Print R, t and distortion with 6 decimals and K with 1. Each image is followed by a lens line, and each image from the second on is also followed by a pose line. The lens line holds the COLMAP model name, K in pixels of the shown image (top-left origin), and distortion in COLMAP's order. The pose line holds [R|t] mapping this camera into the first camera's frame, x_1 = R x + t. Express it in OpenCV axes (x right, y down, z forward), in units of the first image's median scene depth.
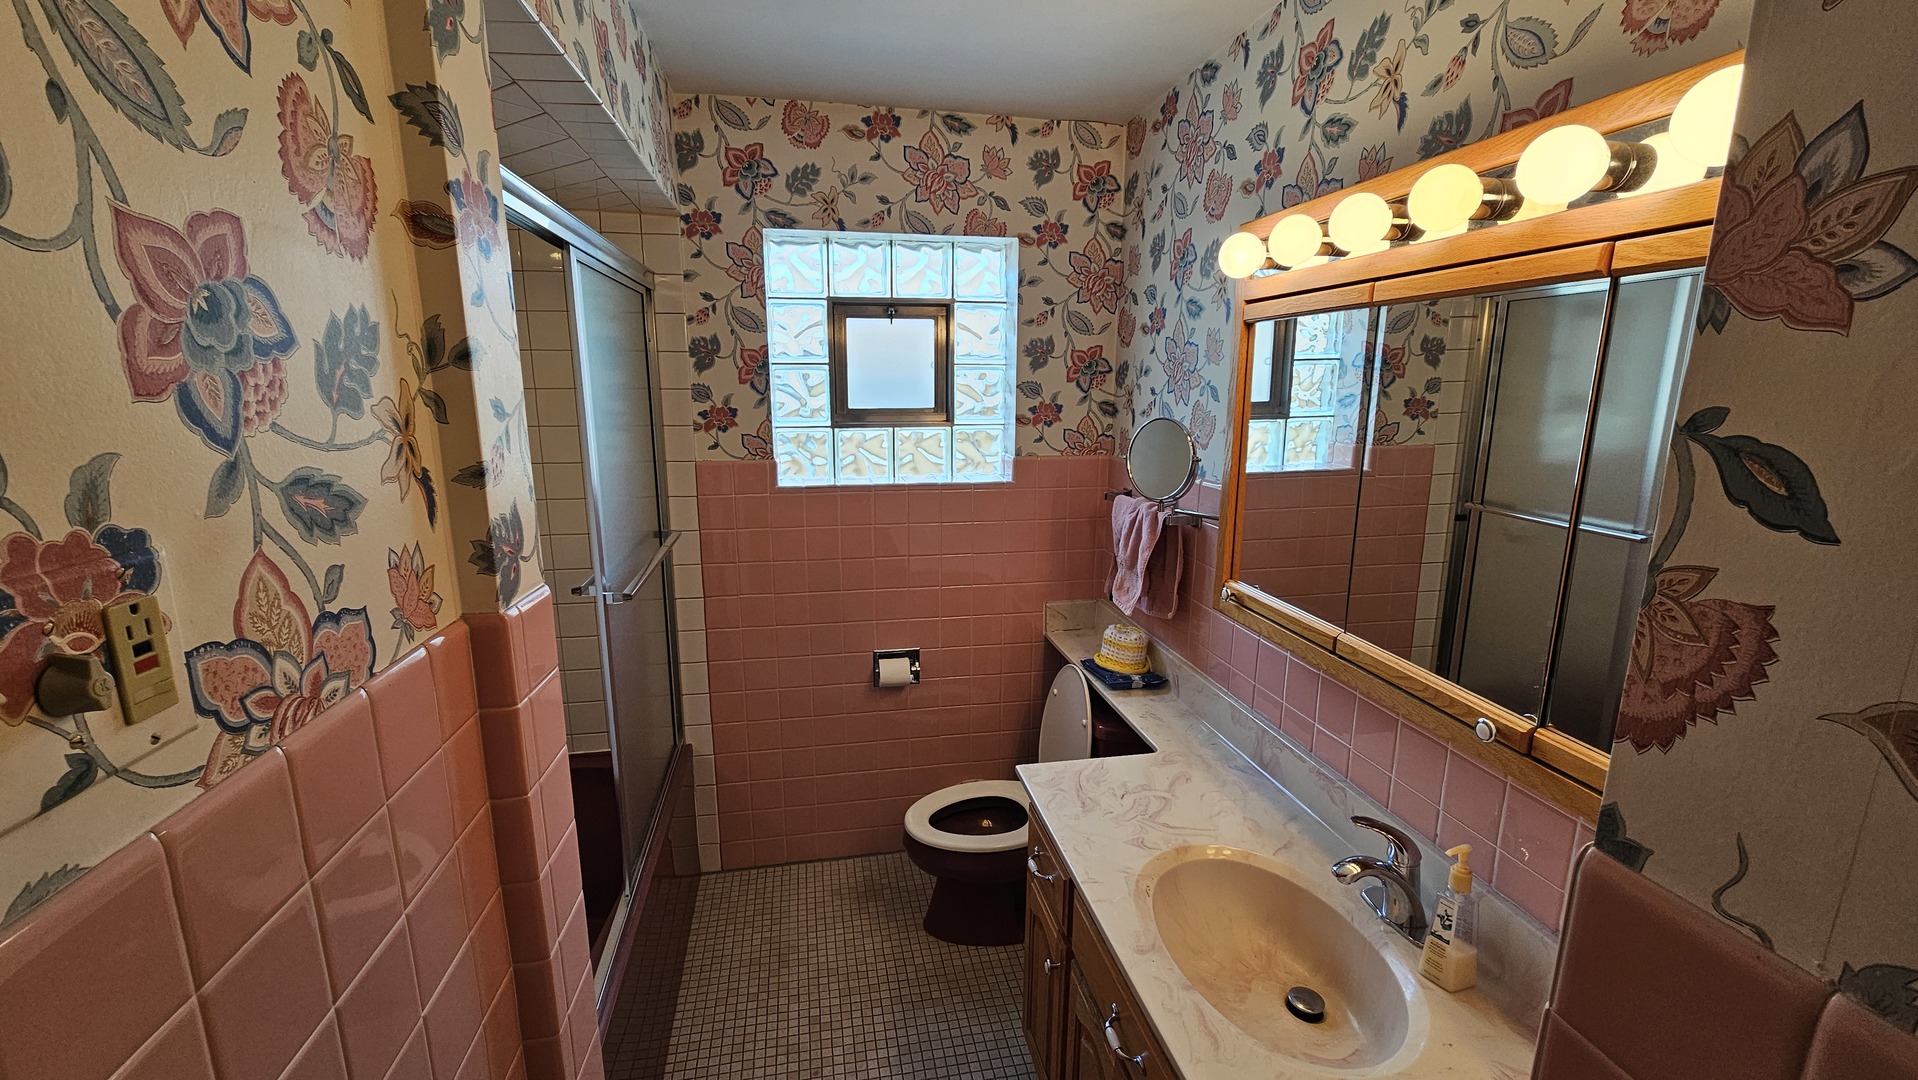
lens RADIAL K [[780.8, 0, 946.9], [0, 780.8, 552.4], [0, 0, 1]] dist [-0.001412, -0.001290]
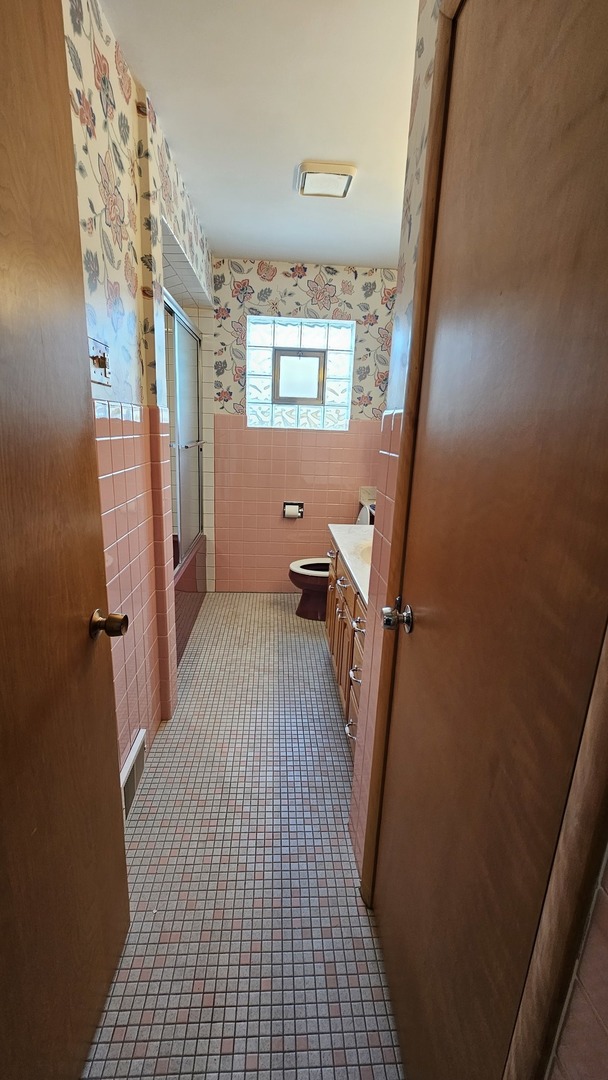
lens RADIAL K [[439.7, 0, 294.0], [0, 439.7, 537.2], [0, 0, 1]] dist [-0.001412, -0.001290]
pose [[0.989544, 0.068210, -0.127086, 0.126028], [-0.064187, 0.997306, 0.035493, 0.208483], [0.129165, -0.026965, 0.991256, -0.341252]]
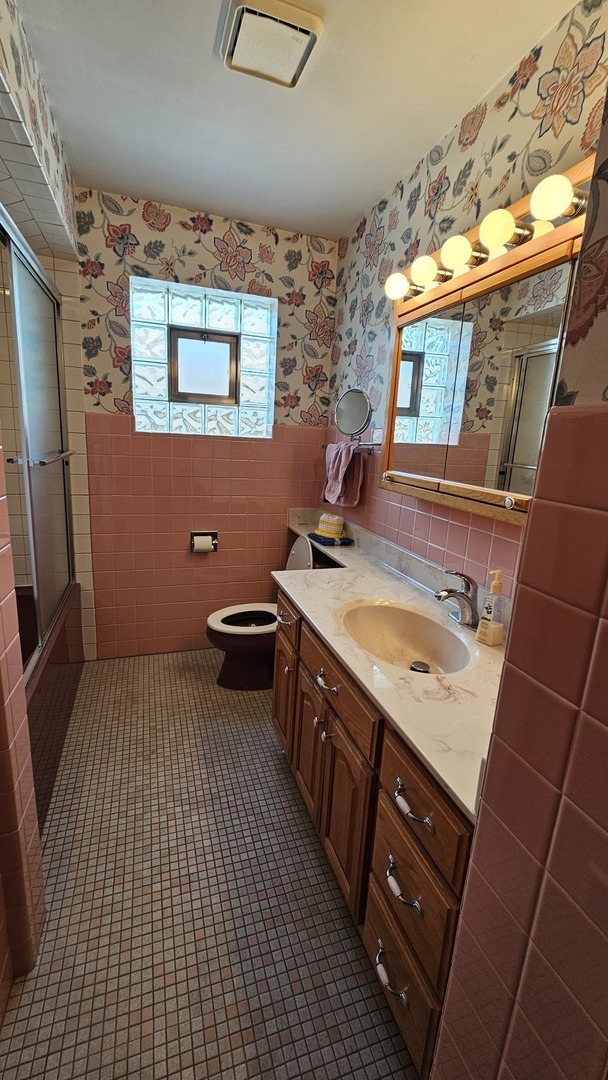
lens RADIAL K [[439.7, 0, 295.1], [0, 439.7, 535.8], [0, 0, 1]] dist [-0.001412, -0.001290]
pose [[0.989814, 0.019604, 0.141011, -0.001199], [-0.021145, 0.999732, 0.009441, 0.137989], [-0.140788, -0.012327, 0.989963, -0.011803]]
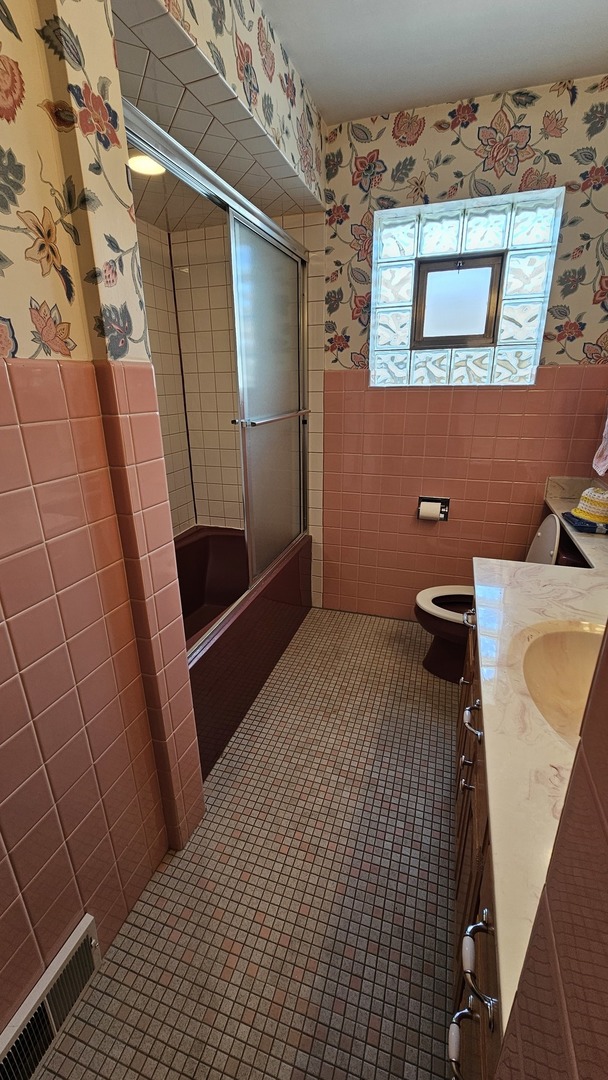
lens RADIAL K [[439.7, 0, 297.2], [0, 439.7, 537.7], [0, 0, 1]] dist [-0.001412, -0.001290]
pose [[0.871704, 0.149704, -0.466605, 0.137720], [-0.088471, 0.984624, 0.150624, 0.109912], [0.481980, -0.090019, 0.871546, 0.099061]]
